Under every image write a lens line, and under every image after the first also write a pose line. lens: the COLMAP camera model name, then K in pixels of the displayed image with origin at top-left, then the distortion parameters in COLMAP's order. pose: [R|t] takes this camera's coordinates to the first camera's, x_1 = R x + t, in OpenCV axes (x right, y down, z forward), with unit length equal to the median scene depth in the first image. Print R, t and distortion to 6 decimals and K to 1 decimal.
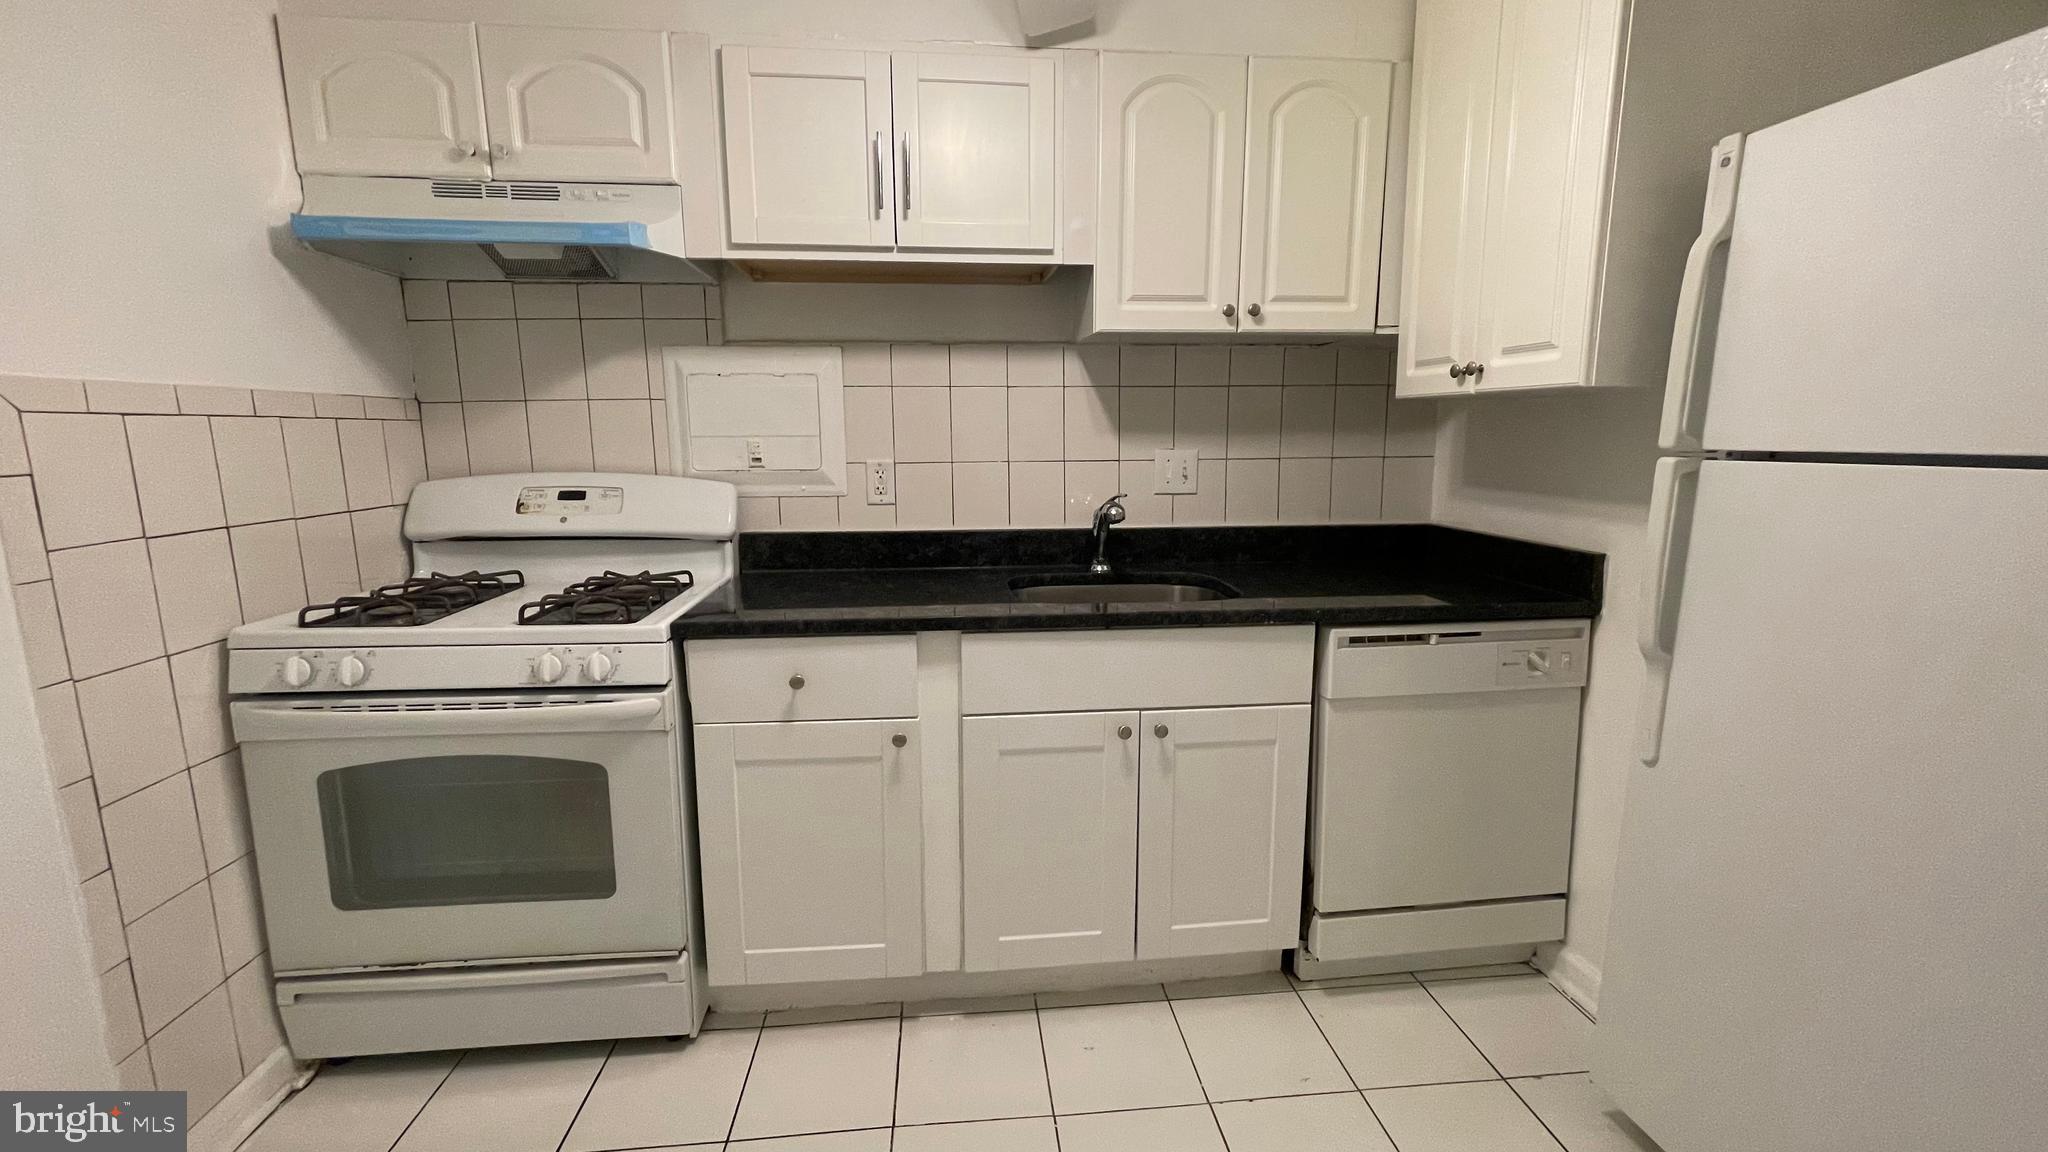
lens RADIAL K [[823.2, 0, 1017.6], [0, 823.2, 568.3], [0, 0, 1]] dist [-0.017577, -0.000337]
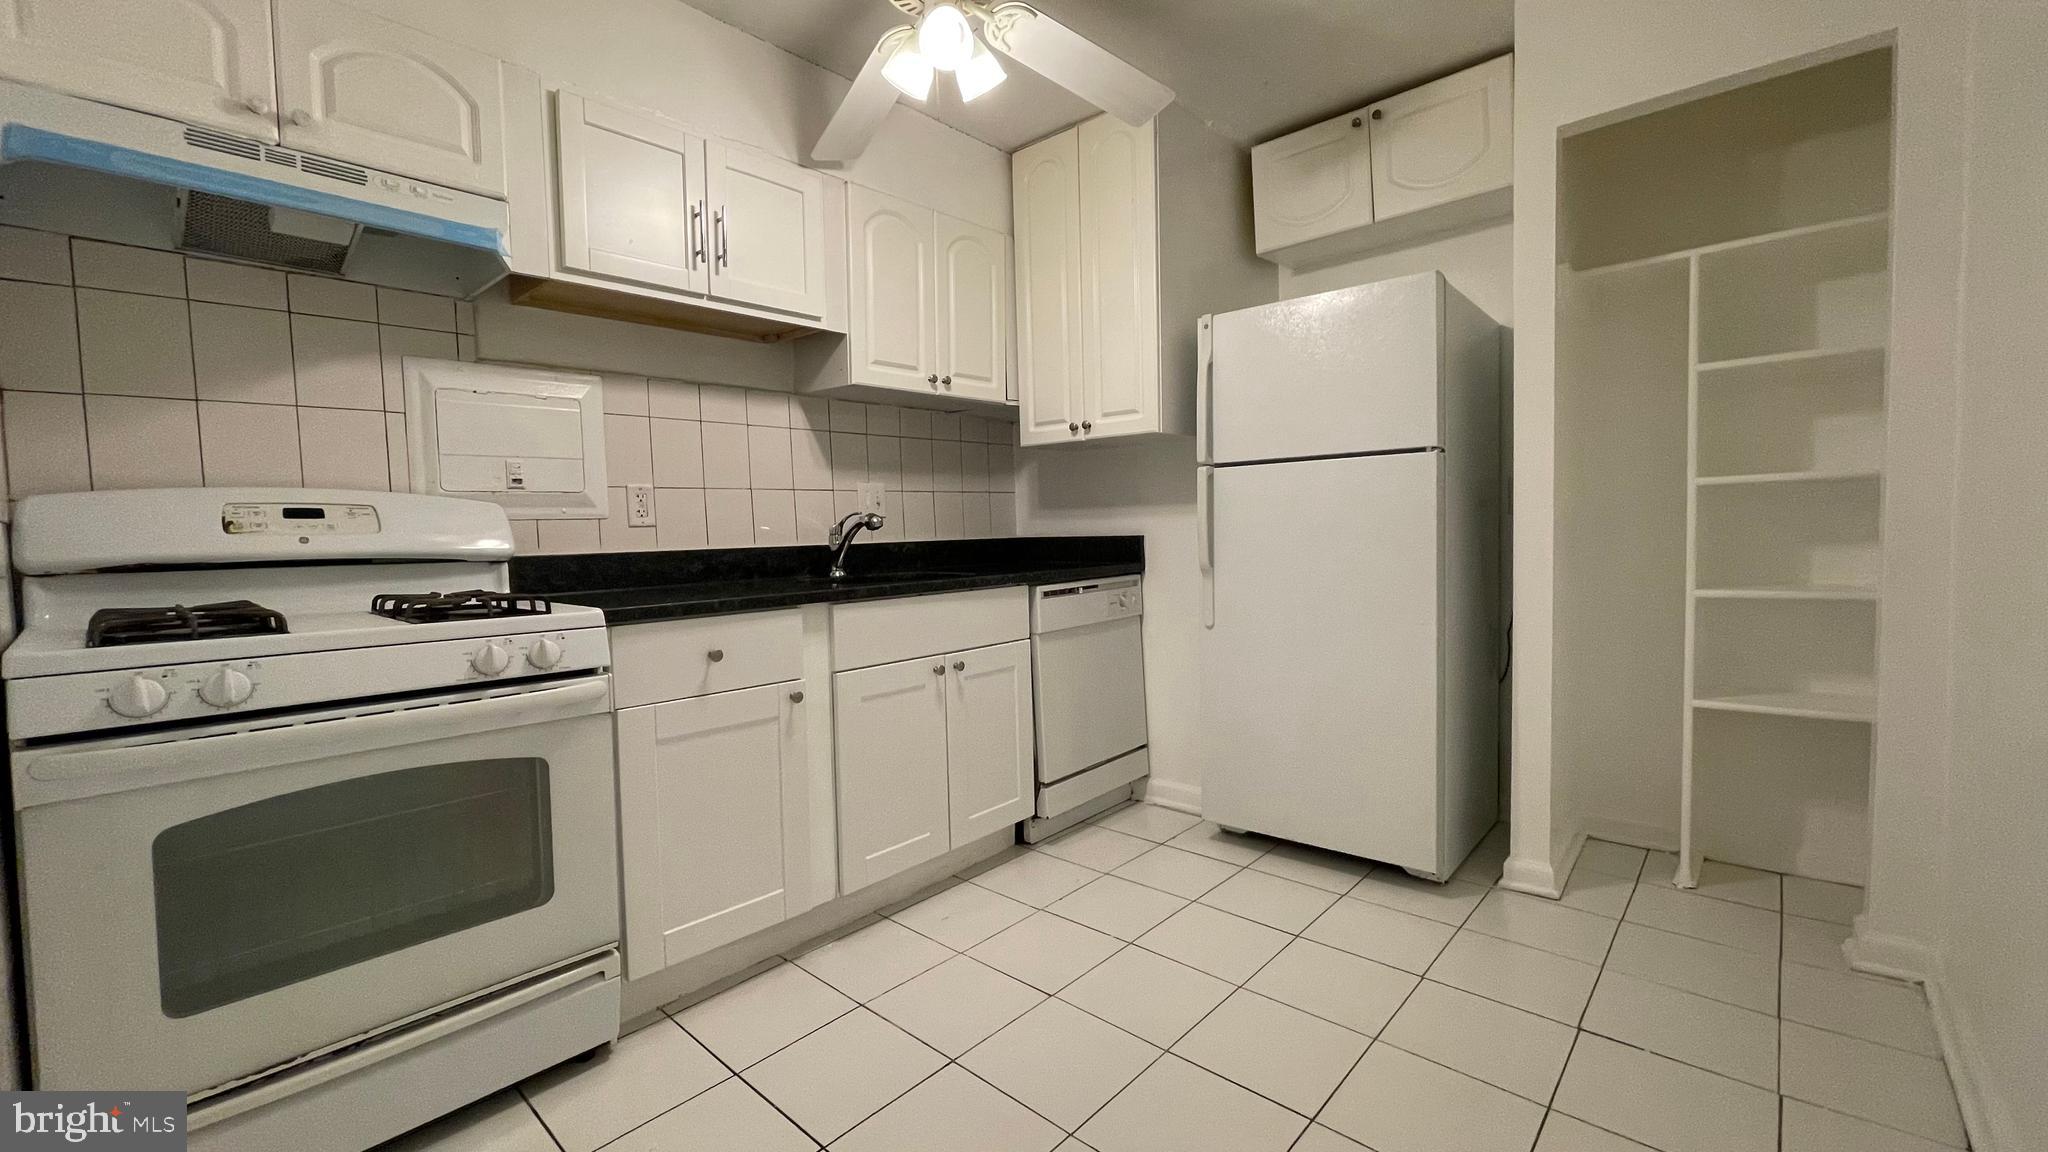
lens RADIAL K [[823.2, 0, 1017.6], [0, 823.2, 568.3], [0, 0, 1]] dist [-0.017577, -0.000337]
pose [[0.740744, -0.048380, 0.670043, -0.620366], [0.128761, 0.989136, -0.070928, 0.134047], [-0.659332, 0.138815, 0.738926, -0.104936]]
